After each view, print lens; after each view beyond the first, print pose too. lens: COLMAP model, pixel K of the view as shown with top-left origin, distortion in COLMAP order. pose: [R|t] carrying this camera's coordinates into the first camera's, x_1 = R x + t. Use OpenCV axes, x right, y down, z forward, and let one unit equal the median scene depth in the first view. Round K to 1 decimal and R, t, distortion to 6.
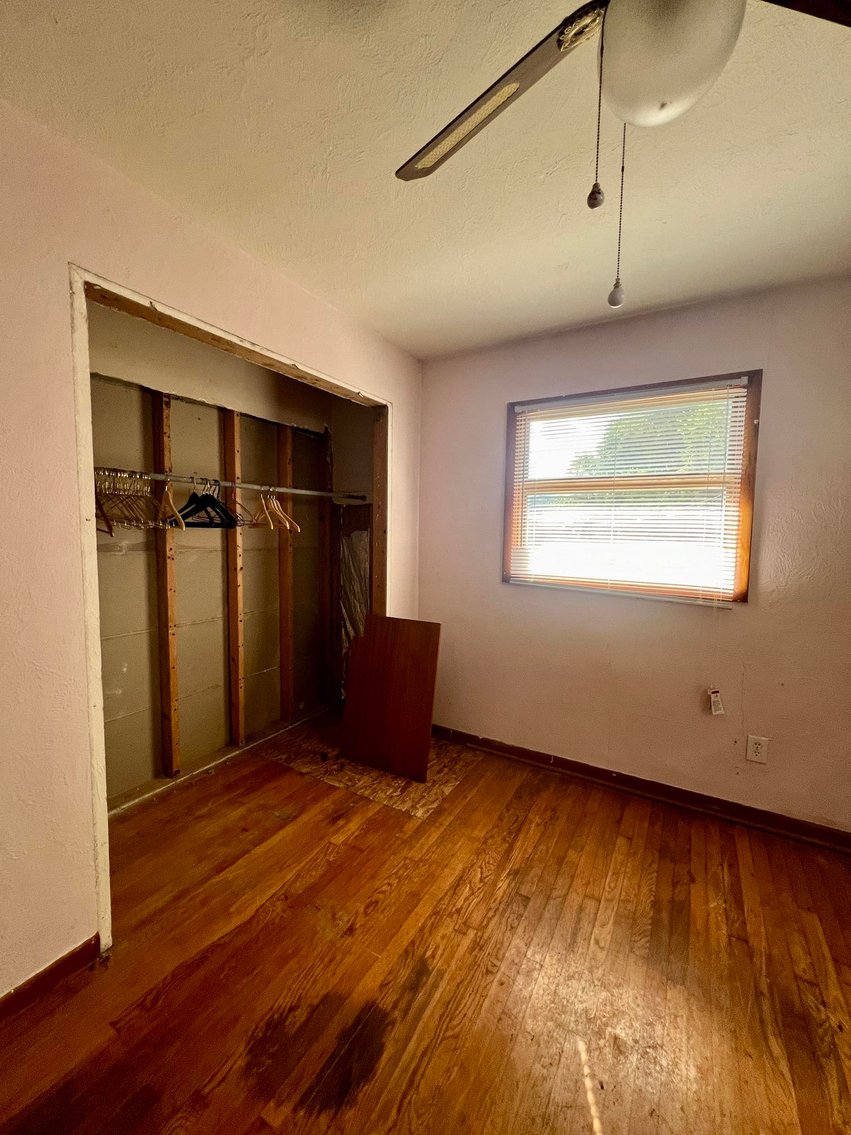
lens RADIAL K [[454.7, 0, 425.5], [0, 454.7, 567.5], [0, 0, 1]] dist [-0.000081, 0.000502]
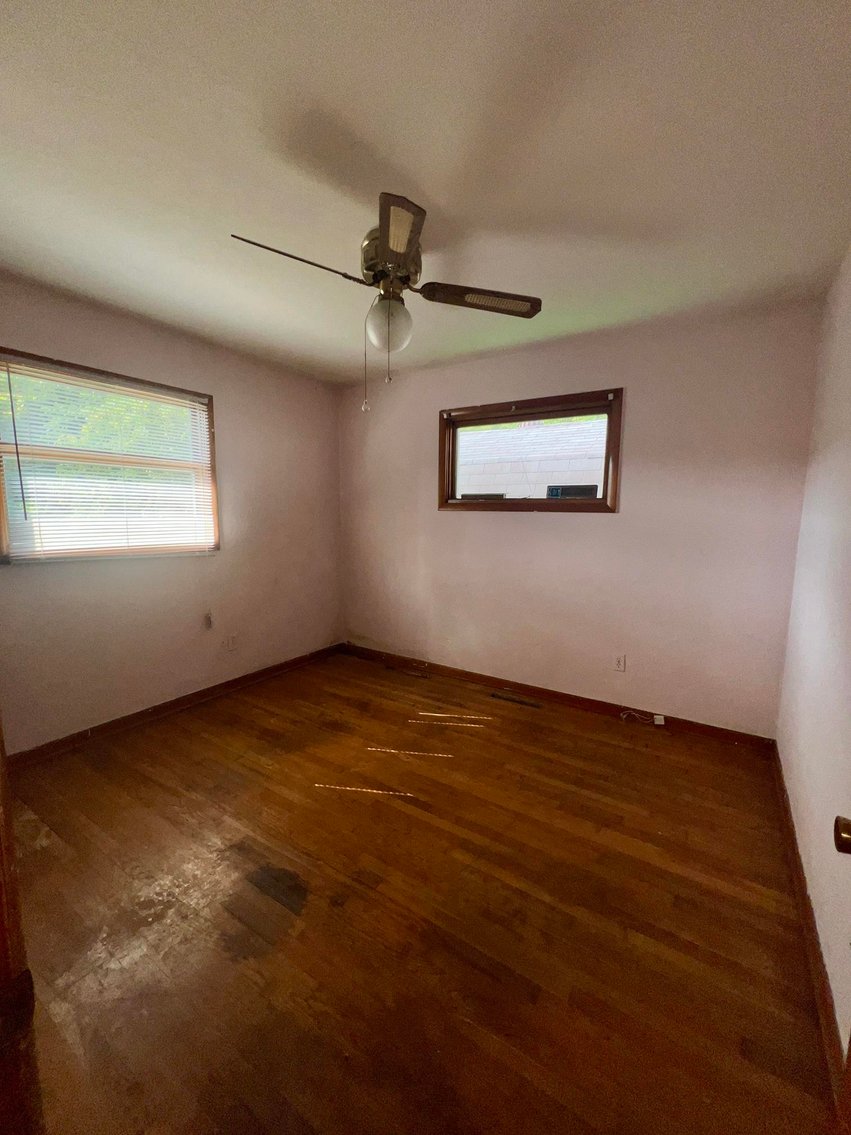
lens RADIAL K [[454.7, 0, 425.5], [0, 454.7, 567.5], [0, 0, 1]] dist [-0.000081, 0.000502]
pose [[0.041562, -0.144942, 0.988567, -0.796724], [0.067626, 0.987561, 0.141951, -0.035582], [-0.996845, 0.060953, 0.050847, 0.242019]]
